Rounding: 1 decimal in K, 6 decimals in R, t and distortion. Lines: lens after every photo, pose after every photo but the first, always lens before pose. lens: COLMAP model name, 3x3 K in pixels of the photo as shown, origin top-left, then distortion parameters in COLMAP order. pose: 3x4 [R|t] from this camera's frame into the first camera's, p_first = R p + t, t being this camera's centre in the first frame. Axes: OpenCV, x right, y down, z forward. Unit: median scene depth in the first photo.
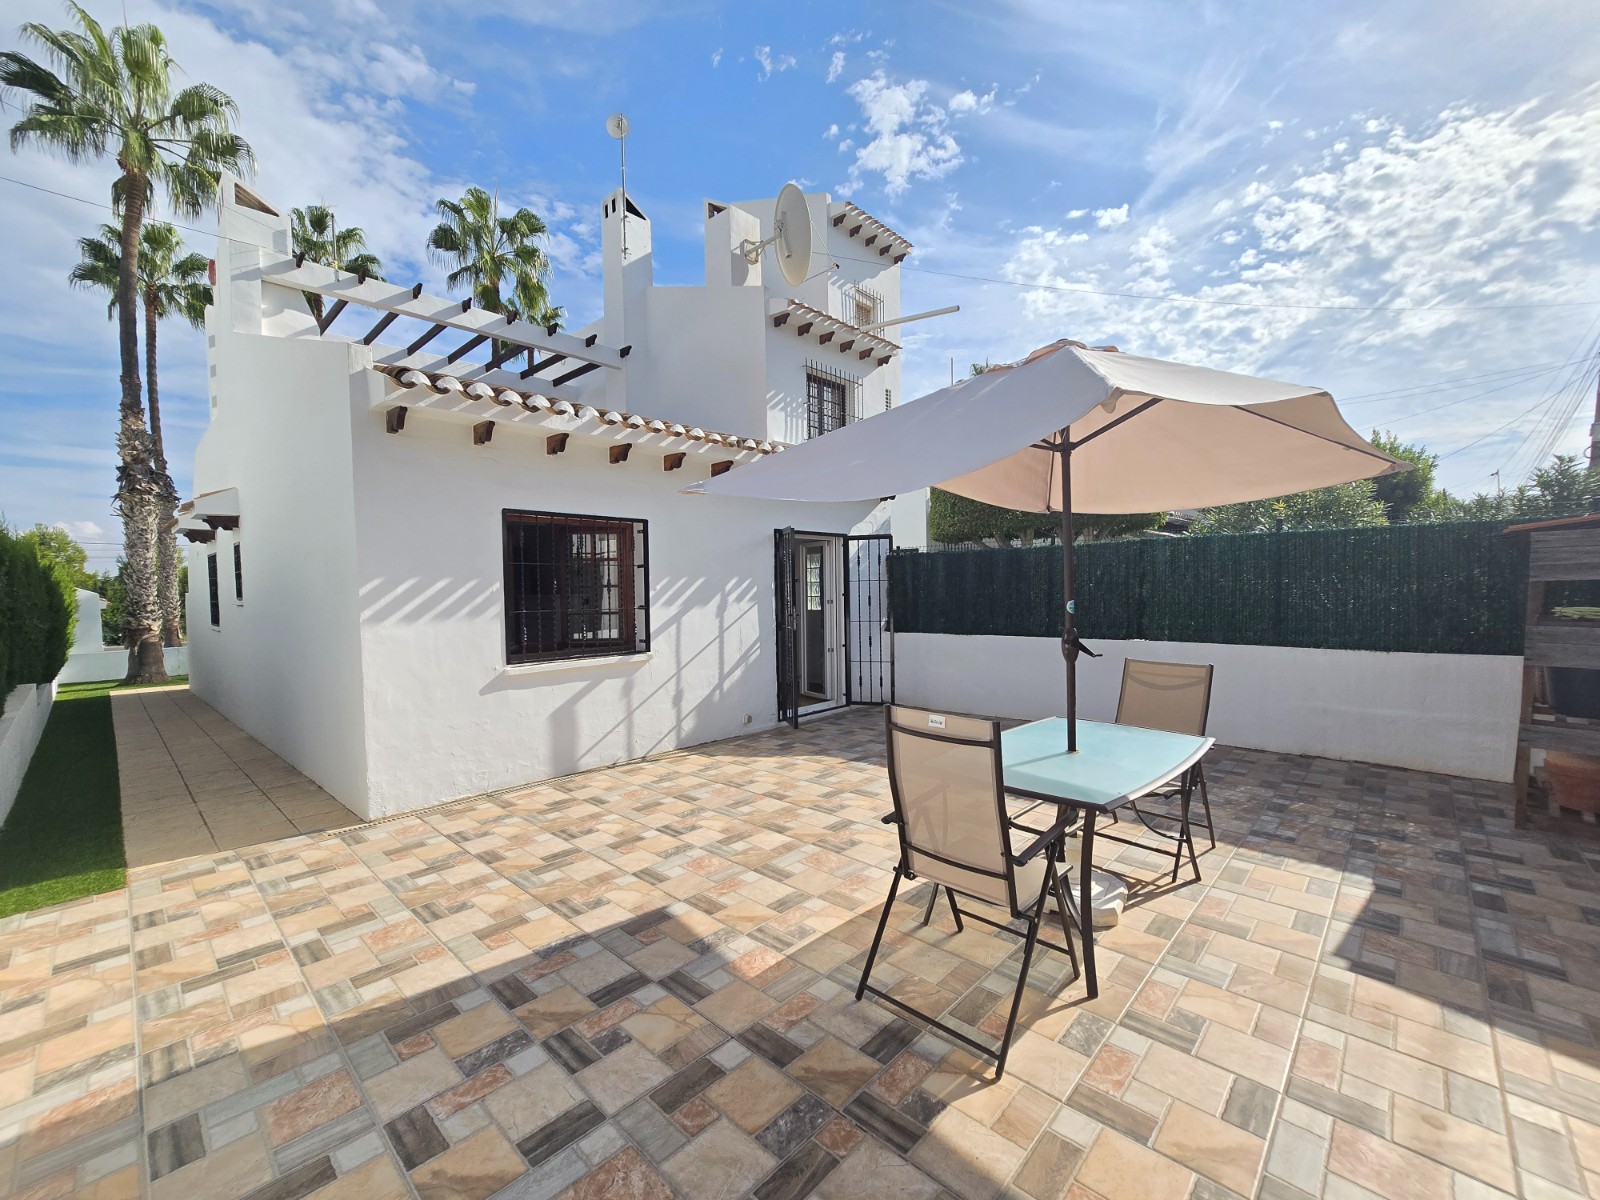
lens RADIAL K [[657.8, 0, 799.6], [0, 657.8, 605.7], [0, 0, 1]] dist [-0.000955, -0.000662]
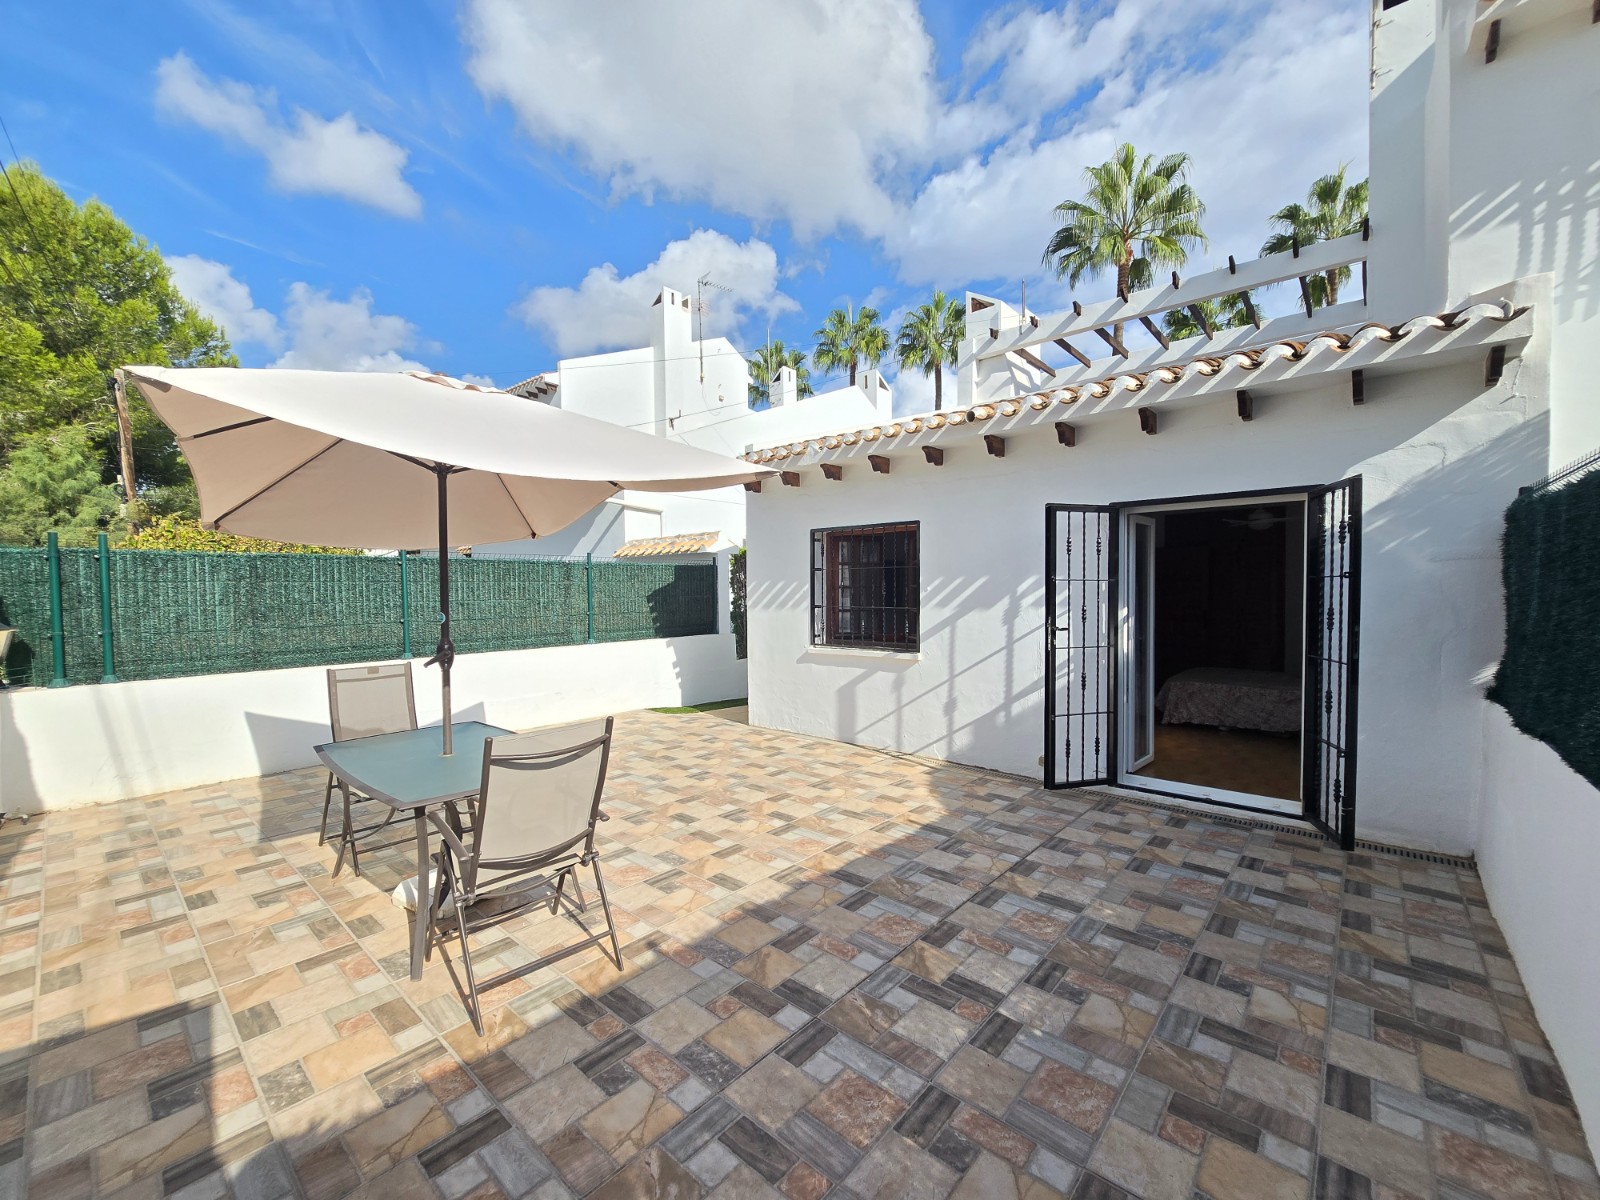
lens RADIAL K [[654.7, 0, 789.5], [0, 654.7, 597.8], [0, 0, 1]] dist [0.002799, 0.000122]
pose [[0.027809, 0.027903, -0.999224, 1.226838], [-0.020846, 0.999409, 0.027328, -0.057834], [0.999396, 0.020070, 0.028374, 1.251501]]
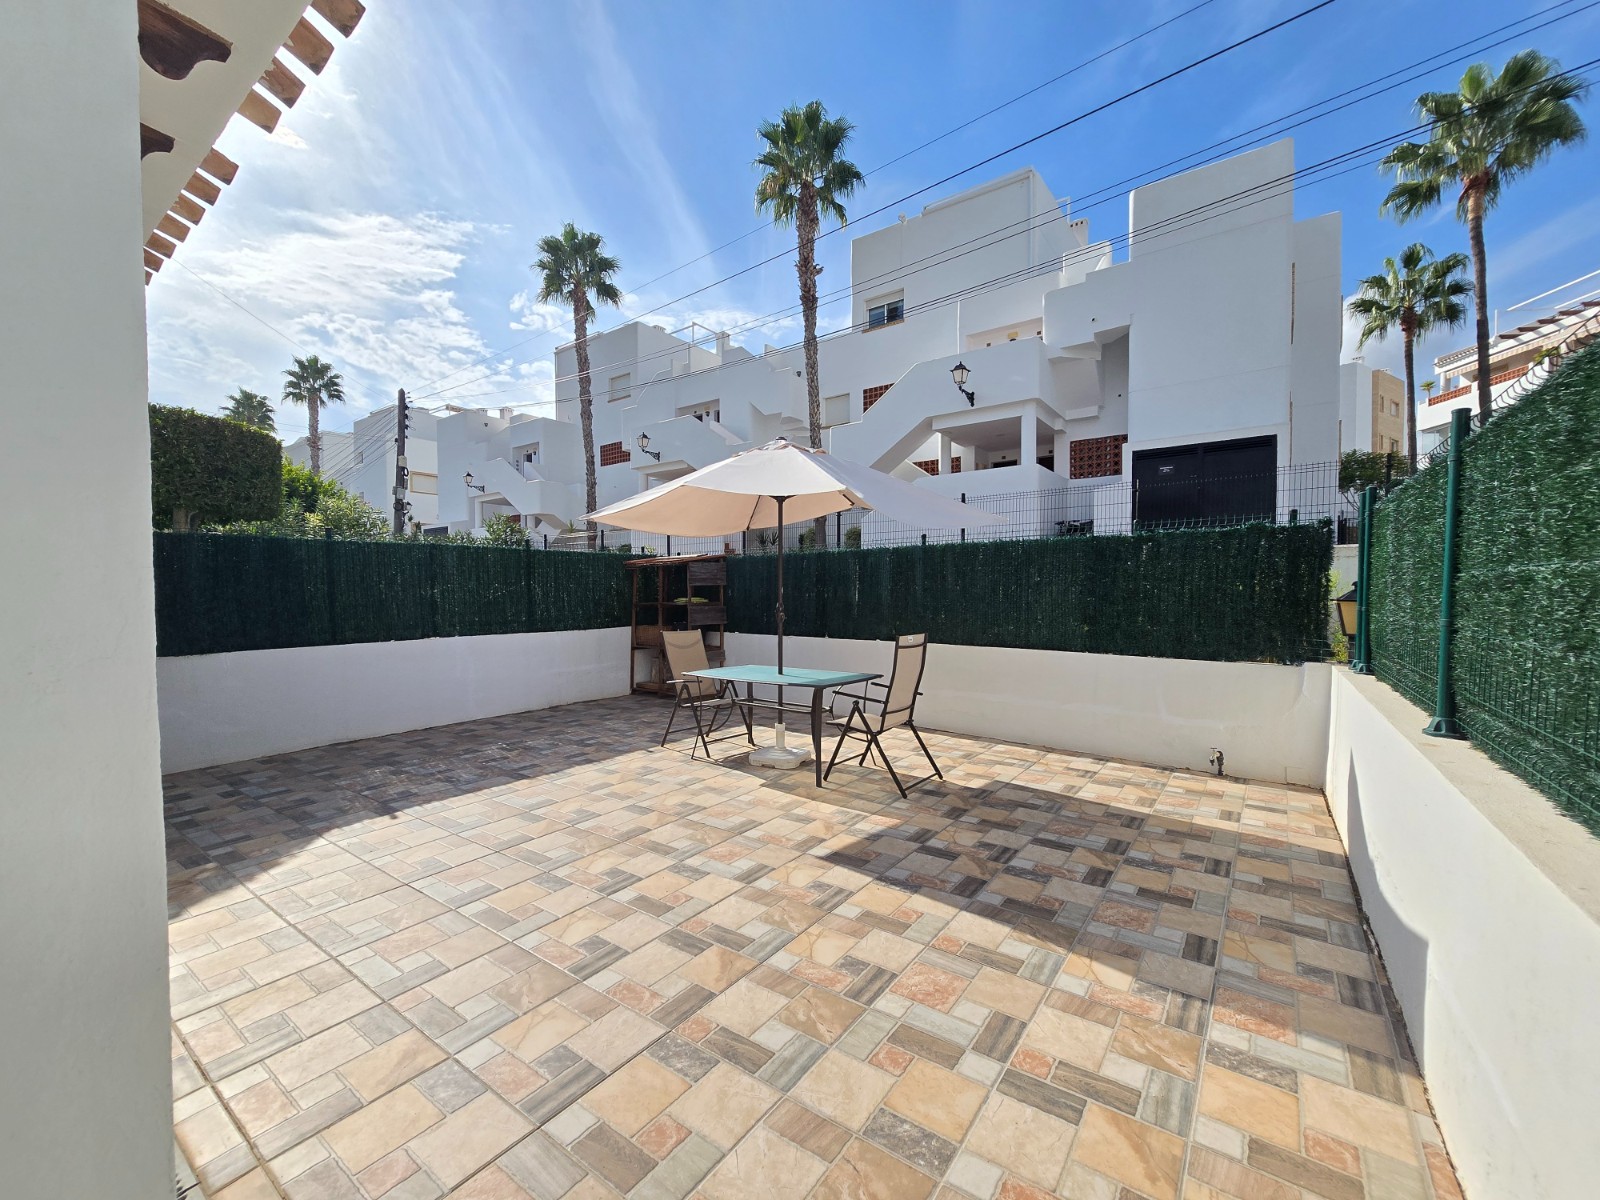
lens RADIAL K [[657.8, 0, 799.6], [0, 657.8, 605.7], [0, 0, 1]] dist [-0.000955, -0.000662]
pose [[-0.133278, -0.004553, 0.991068, -1.074490], [0.039193, 0.999183, 0.009861, 0.022486], [-0.990303, 0.040157, -0.132990, 0.968453]]
